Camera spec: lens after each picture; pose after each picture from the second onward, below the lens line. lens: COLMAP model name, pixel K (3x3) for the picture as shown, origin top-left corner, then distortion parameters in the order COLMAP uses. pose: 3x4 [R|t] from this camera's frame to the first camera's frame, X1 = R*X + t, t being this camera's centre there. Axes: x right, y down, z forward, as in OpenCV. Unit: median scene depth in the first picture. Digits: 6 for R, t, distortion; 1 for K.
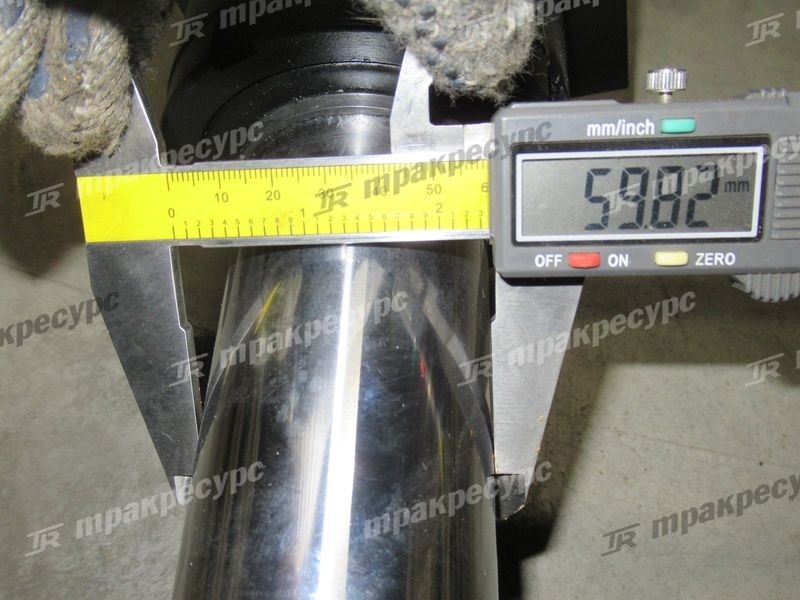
lens RADIAL K [[774.6, 0, 399.4], [0, 774.6, 296.2], [0, 0, 1]] dist [0.017806, 0.000000]
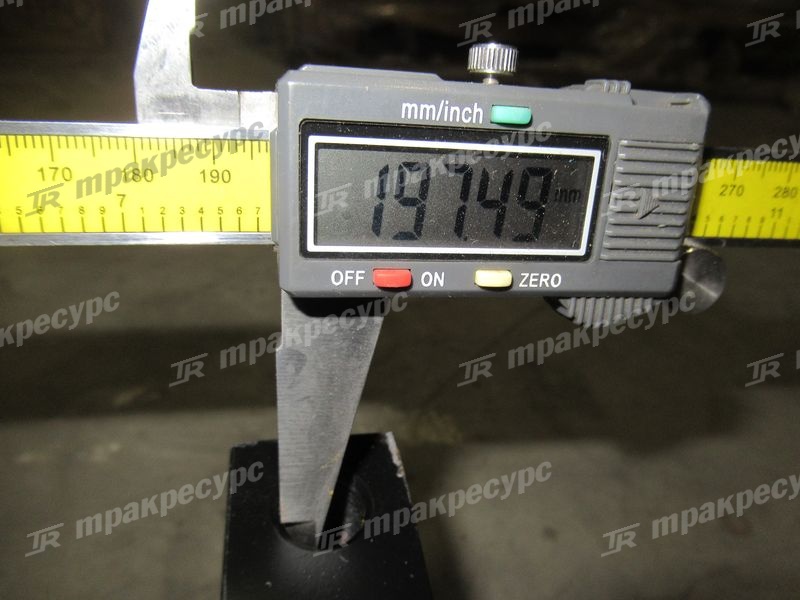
lens RADIAL K [[593.3, 0, 401.9], [0, 593.3, 306.3], [0, 0, 1]] dist [-0.007985, -0.009435]
pose [[0.958453, 0.003122, 0.285235, 0.075437], [-0.023042, 0.997520, 0.066508, -0.058964], [-0.284320, -0.070317, 0.956147, 0.418616]]
